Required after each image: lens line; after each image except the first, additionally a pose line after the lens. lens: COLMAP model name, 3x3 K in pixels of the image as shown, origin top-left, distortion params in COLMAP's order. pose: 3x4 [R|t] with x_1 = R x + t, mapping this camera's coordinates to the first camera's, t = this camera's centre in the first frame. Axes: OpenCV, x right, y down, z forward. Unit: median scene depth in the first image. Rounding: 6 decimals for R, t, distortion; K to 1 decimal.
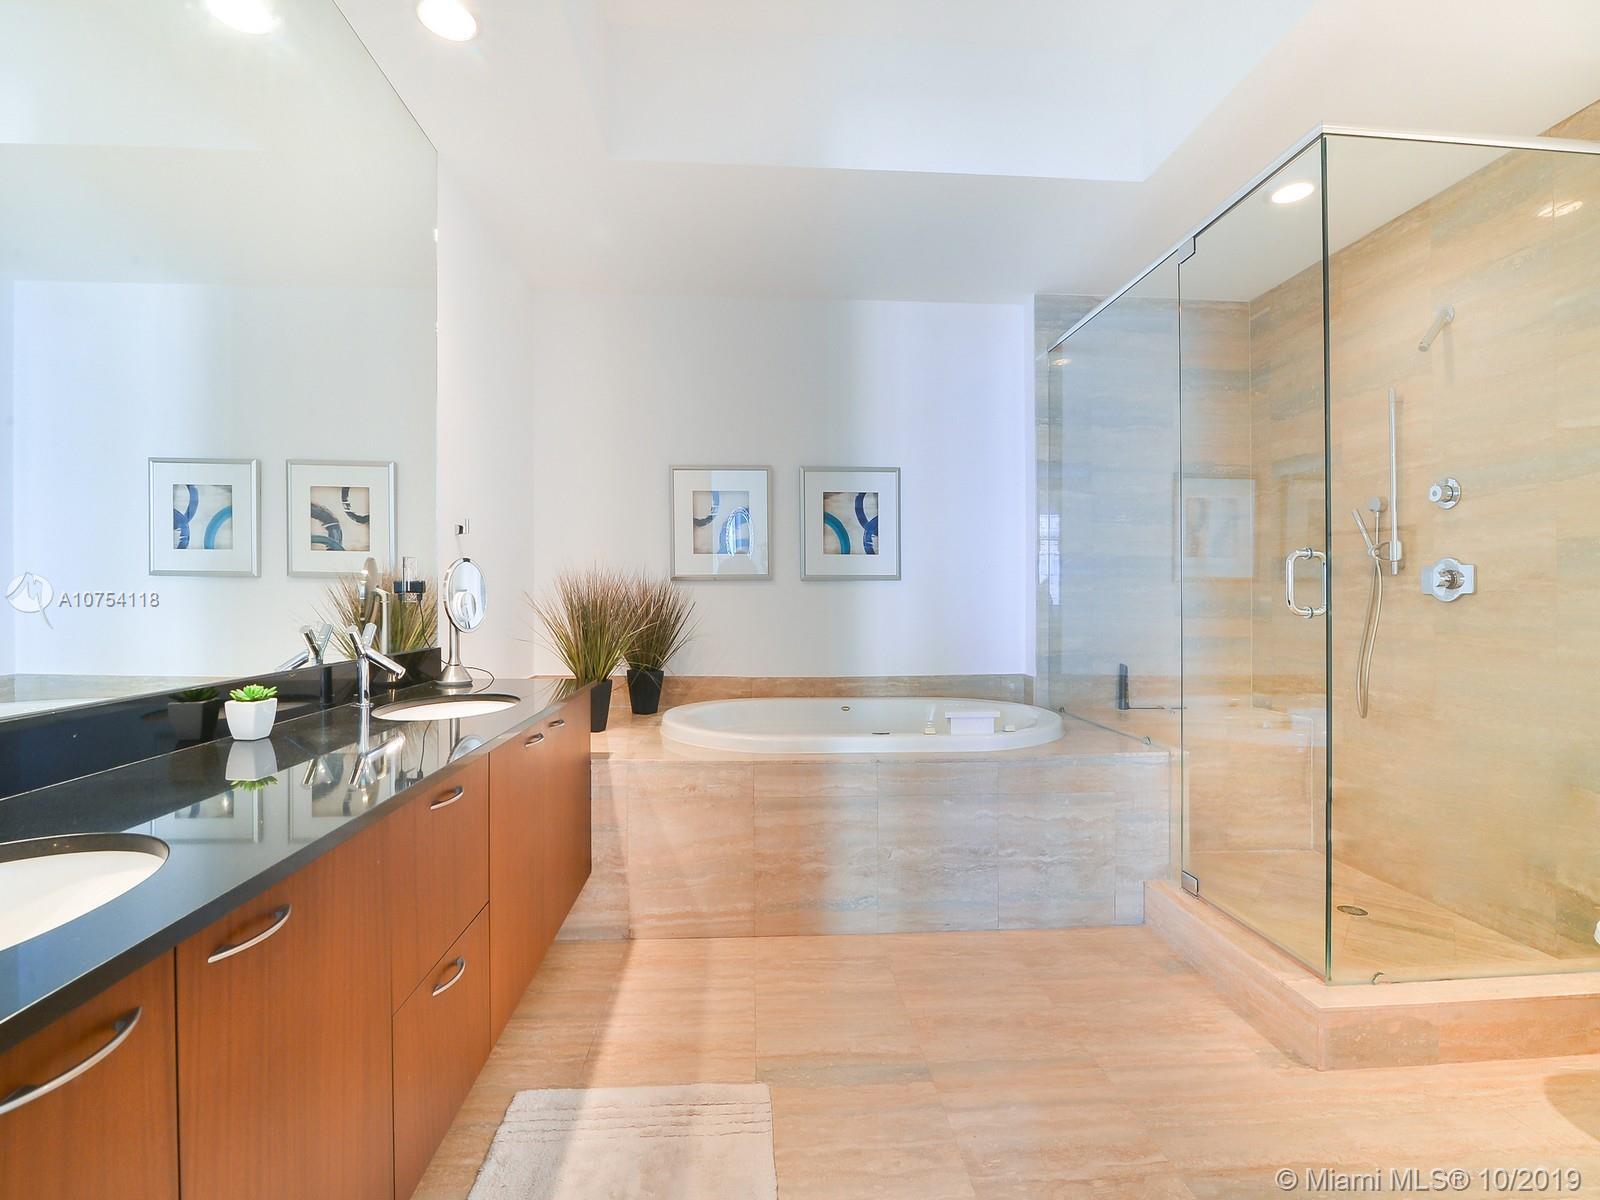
lens RADIAL K [[737.6, 0, 800.0], [0, 737.6, 600.0], [0, 0, 1]] dist [-0.000959, 0.000111]
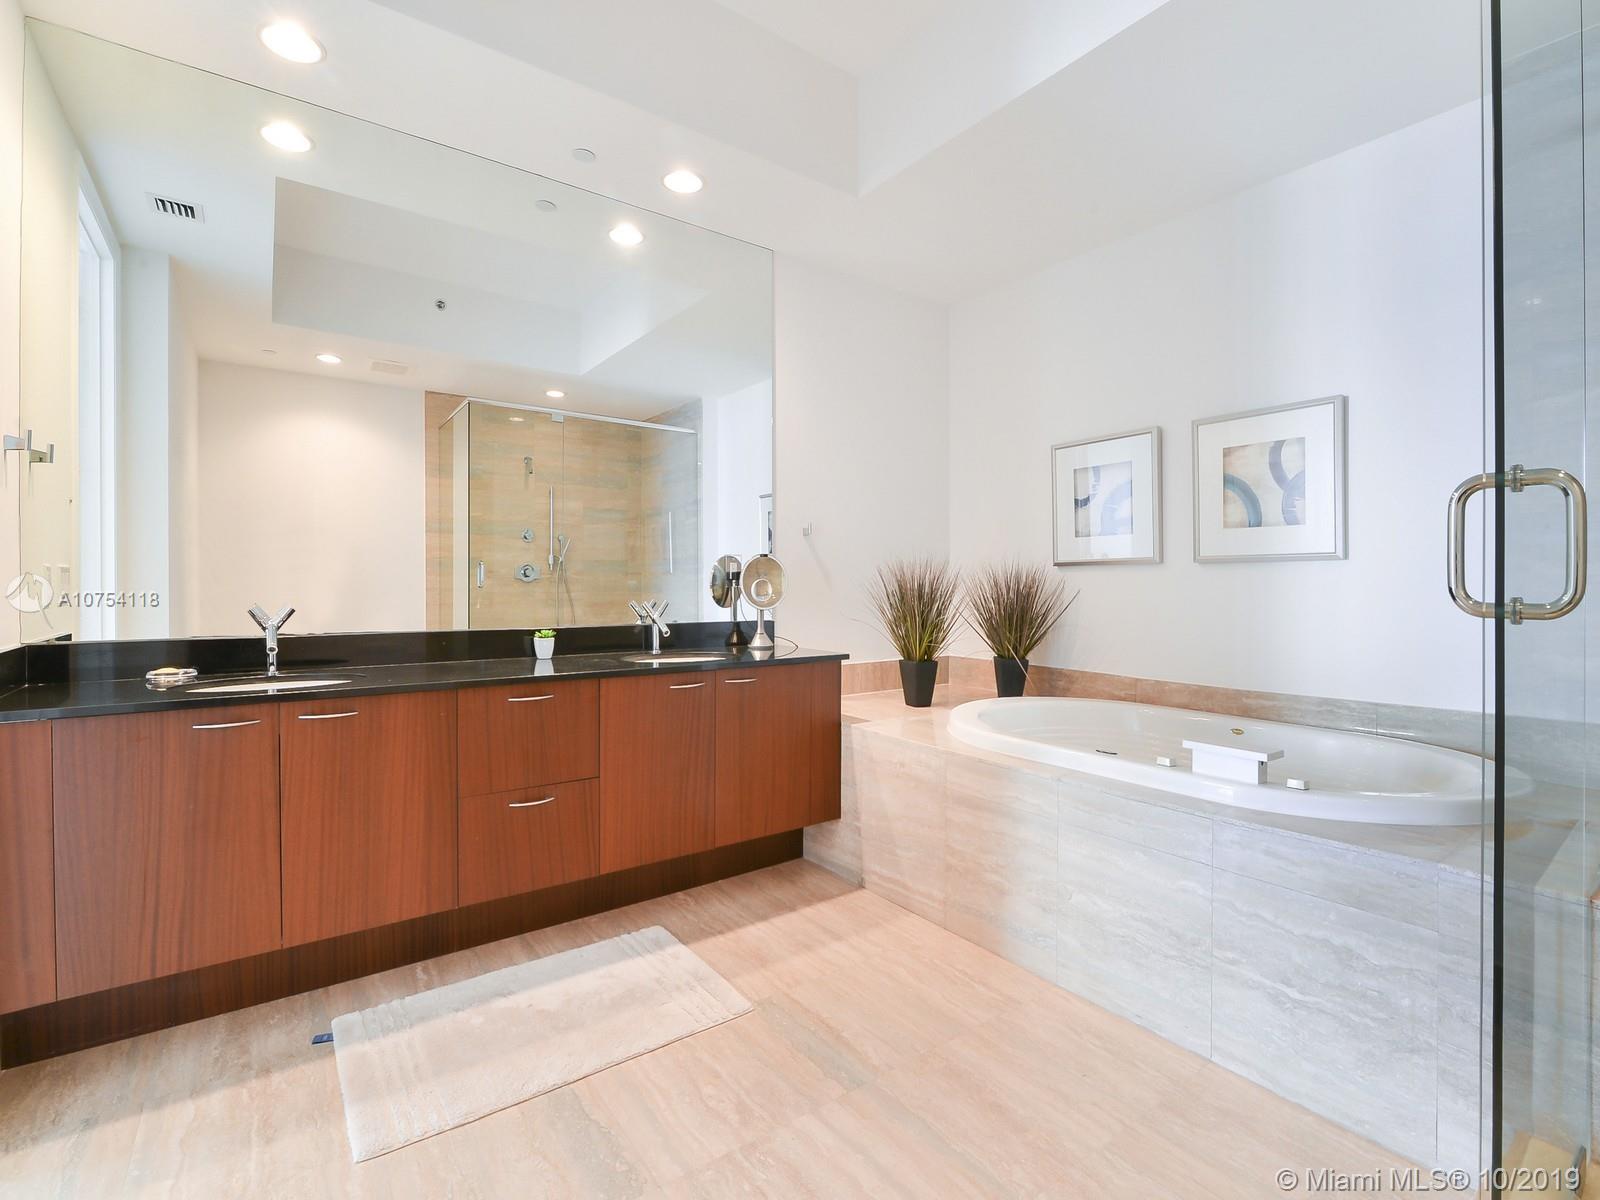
lens RADIAL K [[748.6, 0, 805.0], [0, 748.6, 590.6], [0, 0, 1]] dist [-0.003723, 0.000074]
pose [[0.533400, 0.006260, -0.845840, 0.656764], [-0.005174, 0.999978, 0.004138, 0.002523], [0.845847, 0.002169, 0.533421, 0.299591]]
